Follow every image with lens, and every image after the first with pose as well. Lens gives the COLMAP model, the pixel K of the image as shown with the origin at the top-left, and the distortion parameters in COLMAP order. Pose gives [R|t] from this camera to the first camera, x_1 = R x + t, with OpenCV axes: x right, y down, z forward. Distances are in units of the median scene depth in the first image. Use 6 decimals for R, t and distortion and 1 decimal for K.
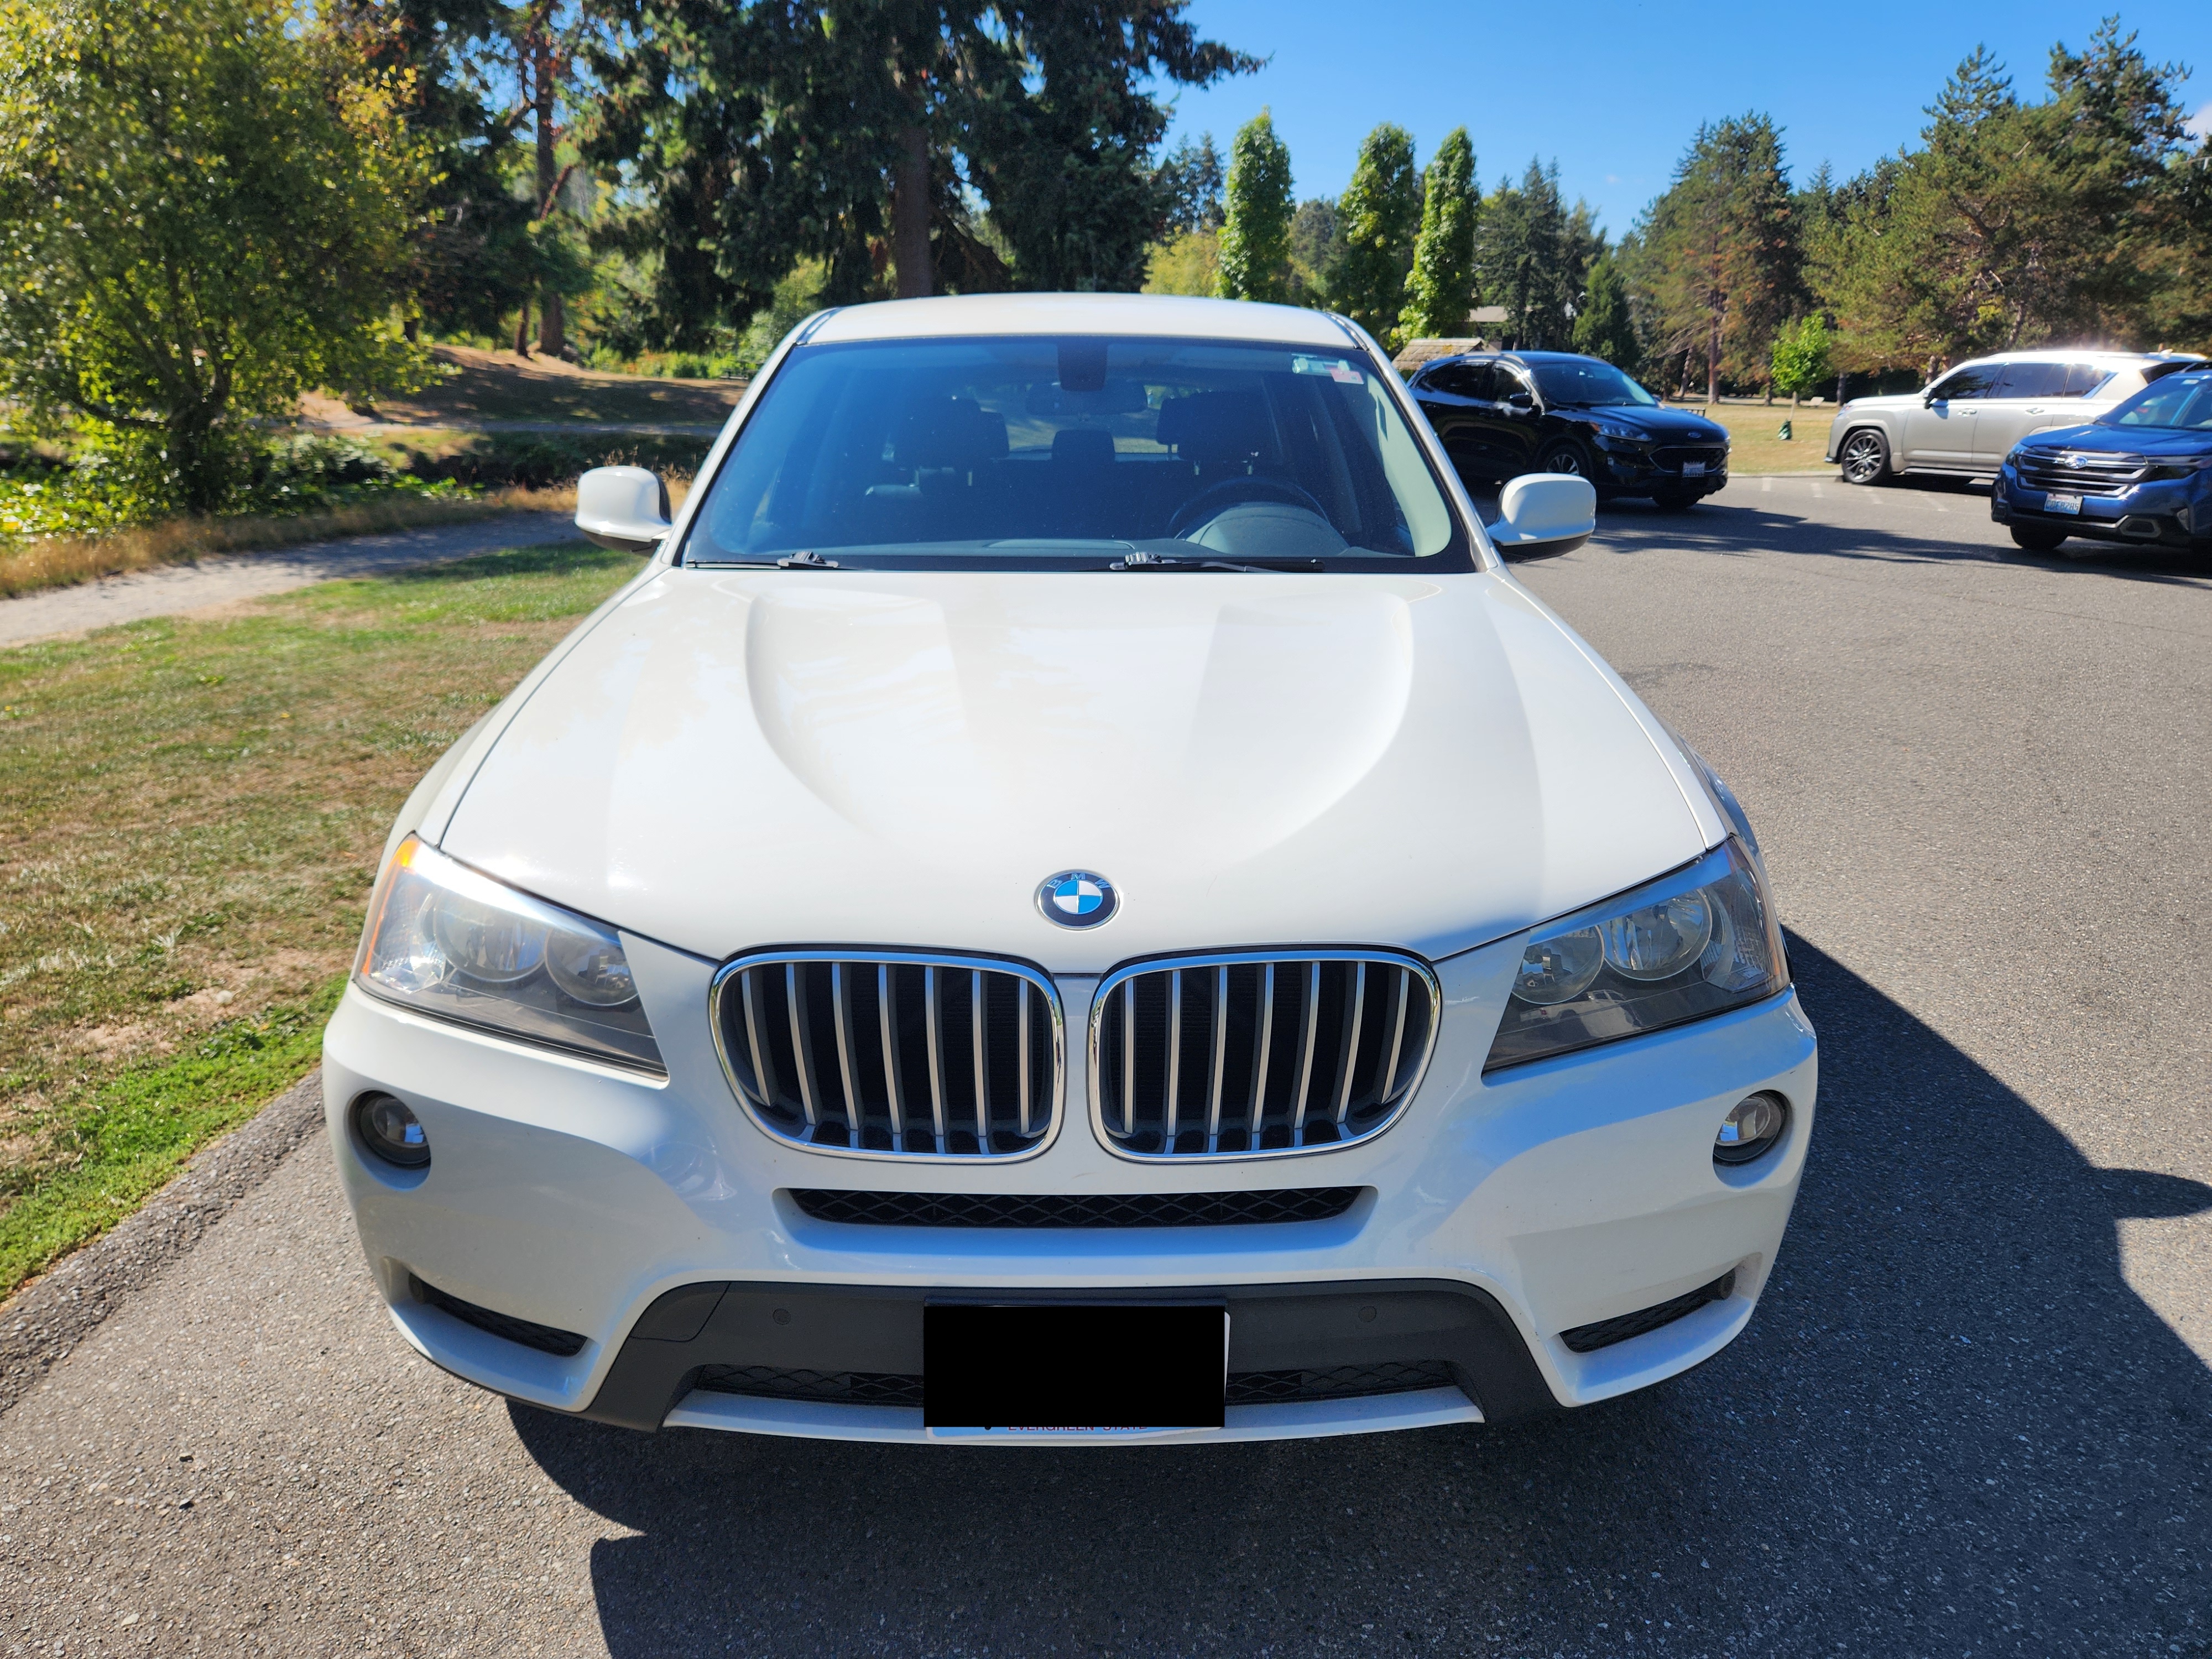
lens RADIAL K [[1490.7, 0, 1106.0], [0, 1490.7, 829.5], [0, 0, 1]] dist [0.055509, -0.054276]
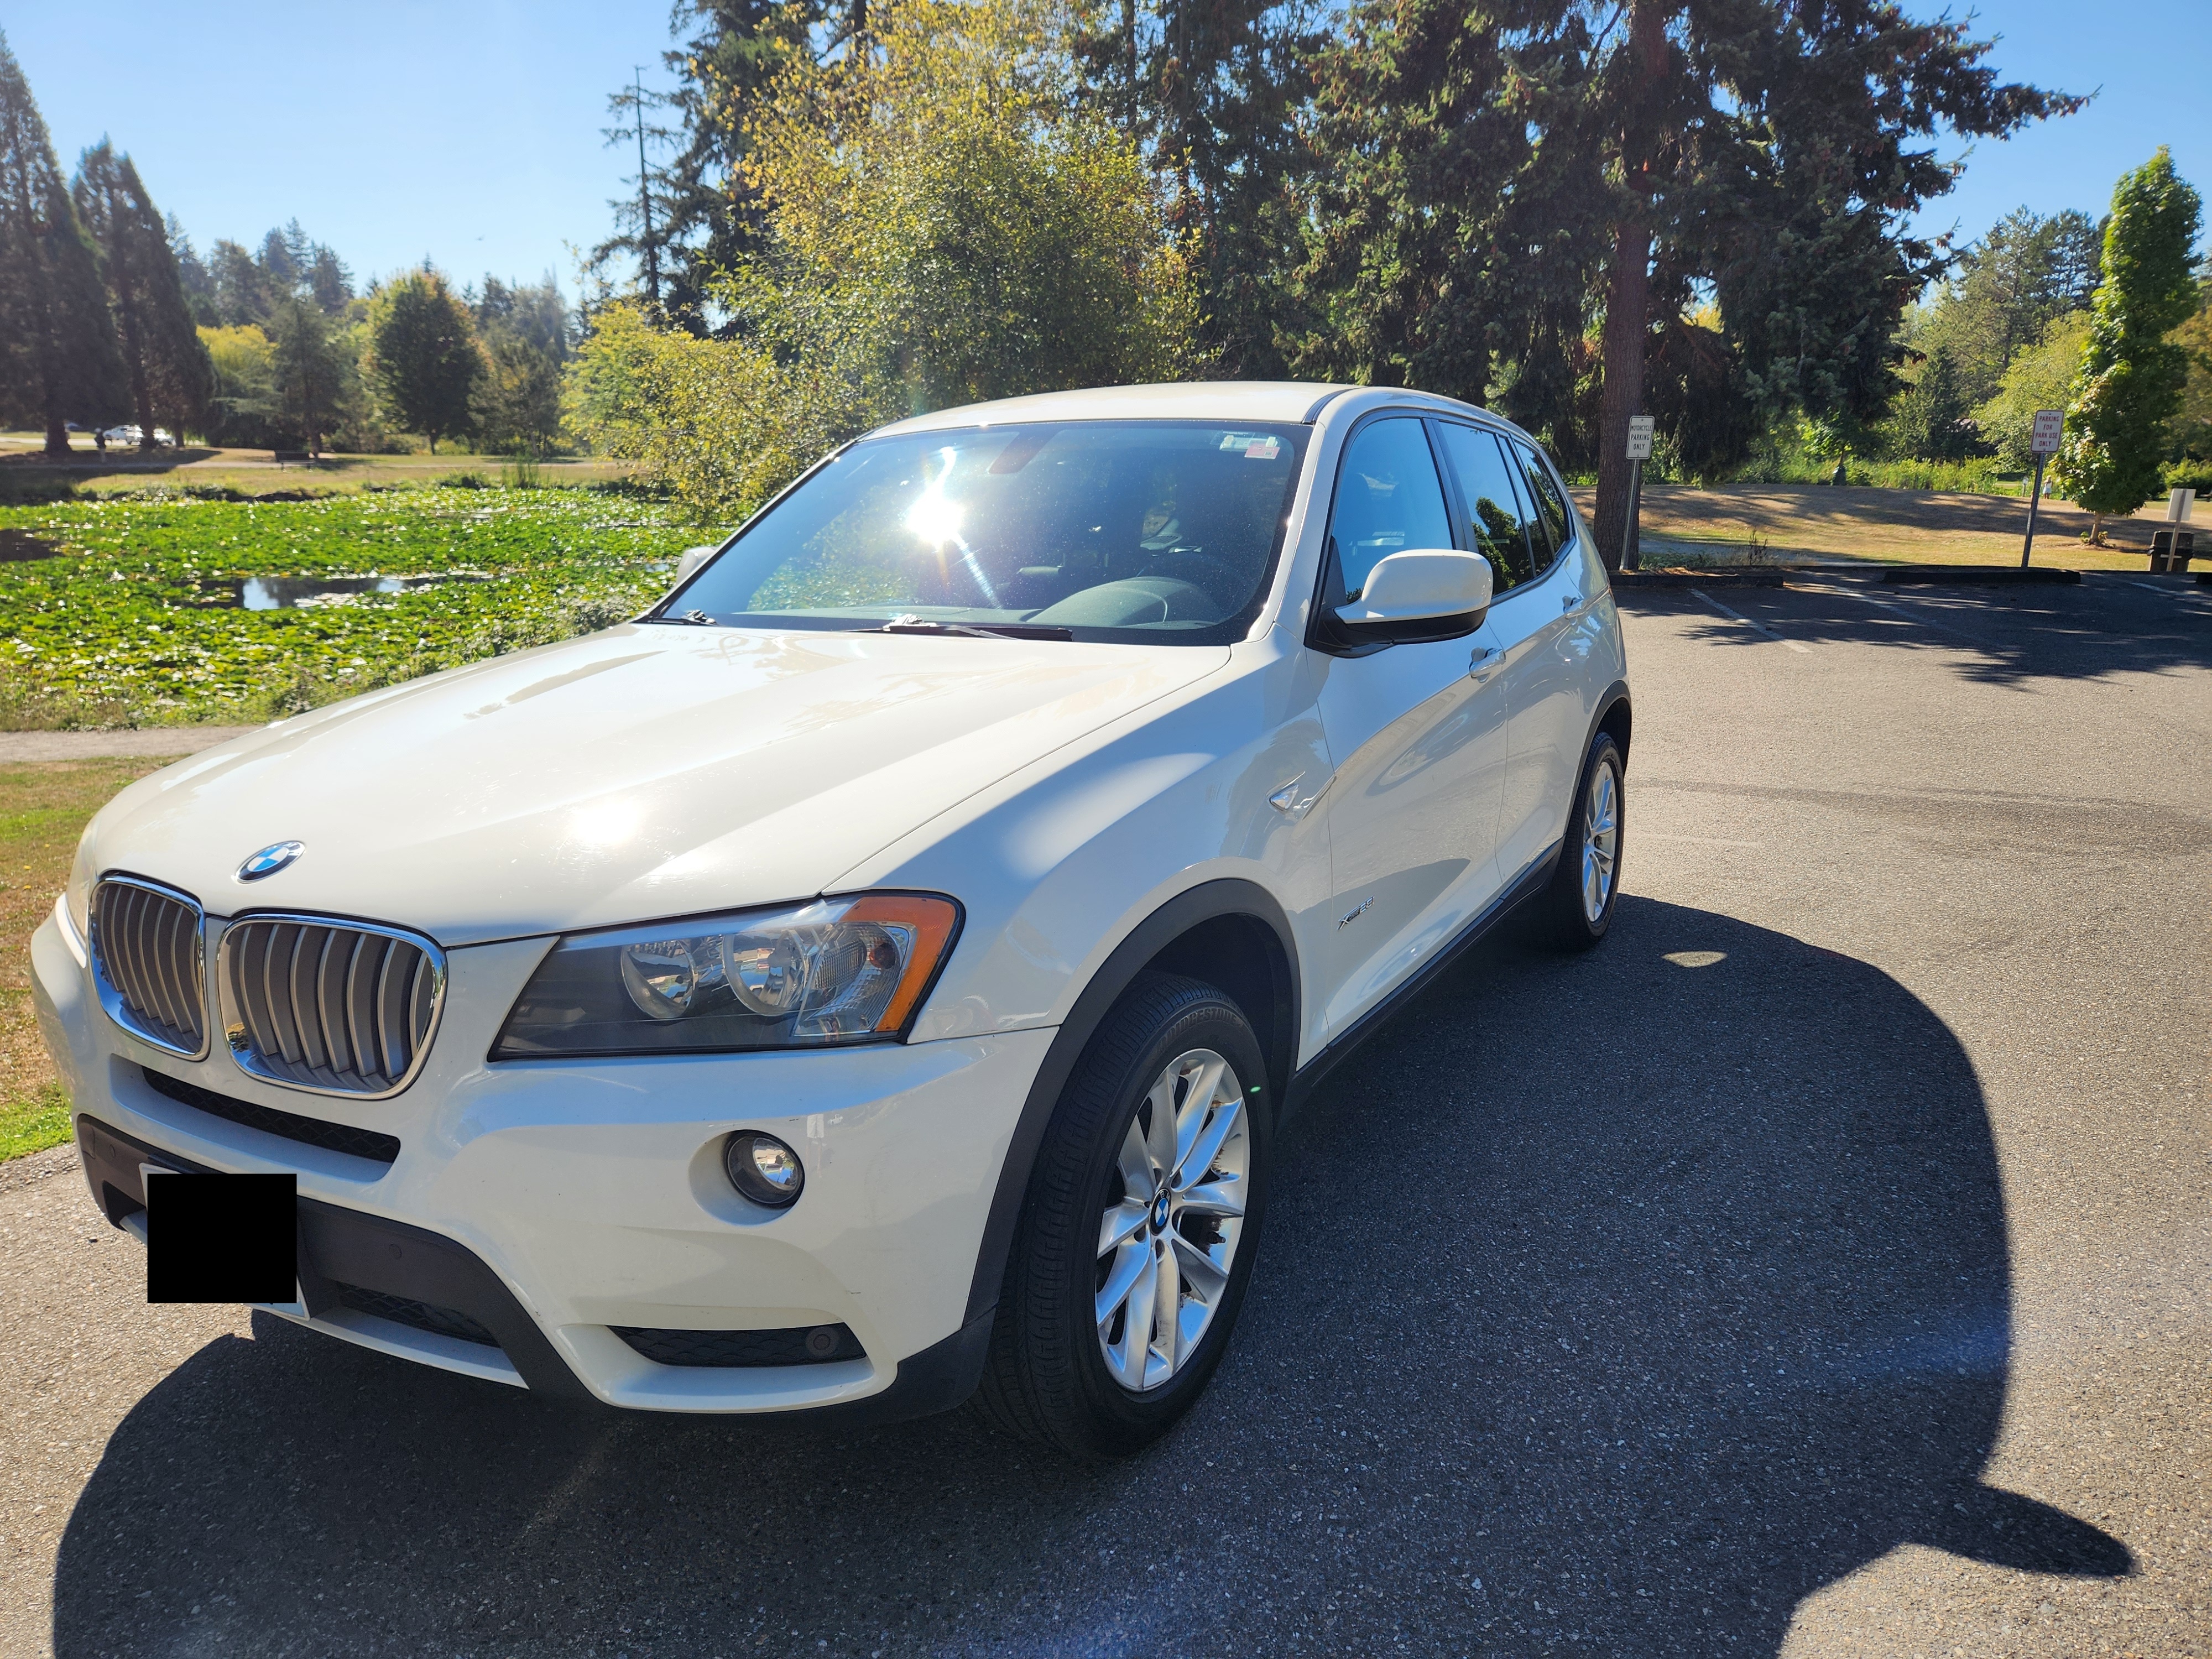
lens RADIAL K [[1490.7, 0, 1106.0], [0, 1490.7, 829.5], [0, 0, 1]] dist [0.055509, -0.054276]
pose [[0.860192, 0.086475, -0.502585, 0.109794], [-0.119535, 0.992252, -0.033862, -0.001938], [0.495763, 0.089204, 0.863865, 0.023123]]
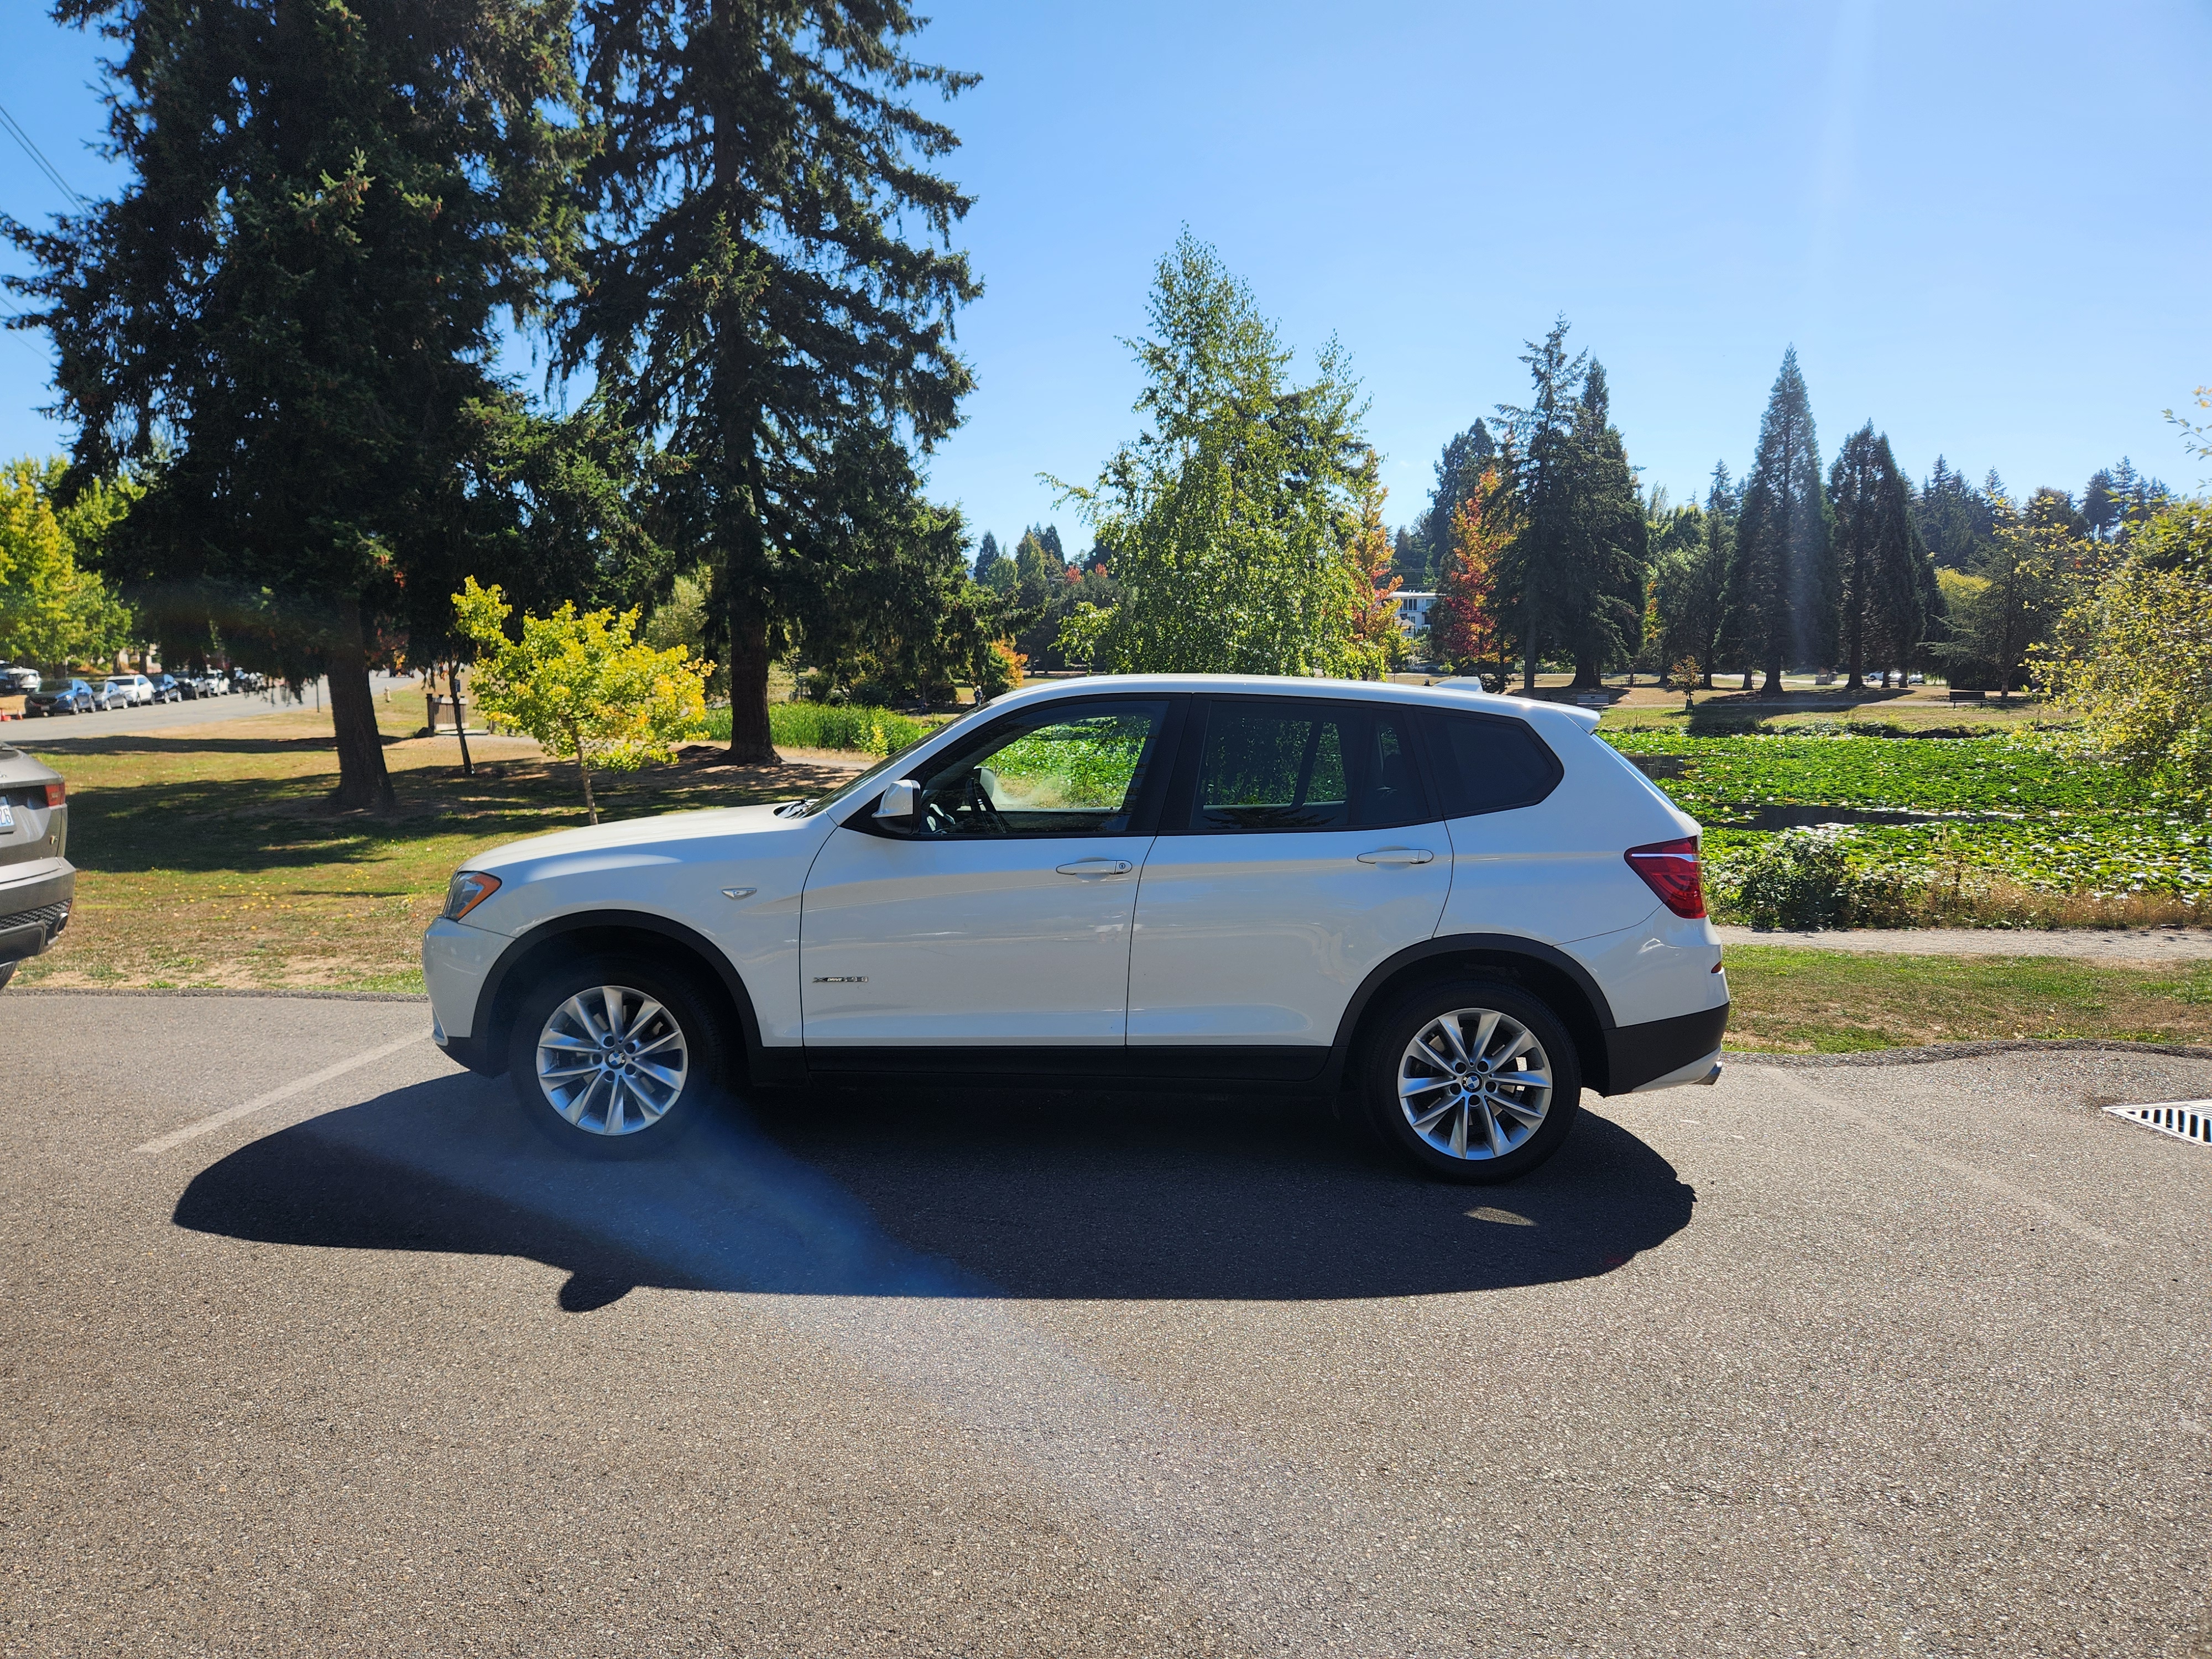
lens RADIAL K [[1490.7, 0, 1106.0], [0, 1490.7, 829.5], [0, 0, 1]] dist [0.055509, -0.054276]
pose [[-0.032366, 0.052151, -0.998115, 0.136143], [-0.292741, 0.954347, 0.059357, -0.008873], [0.955644, 0.294111, -0.015621, 0.046562]]
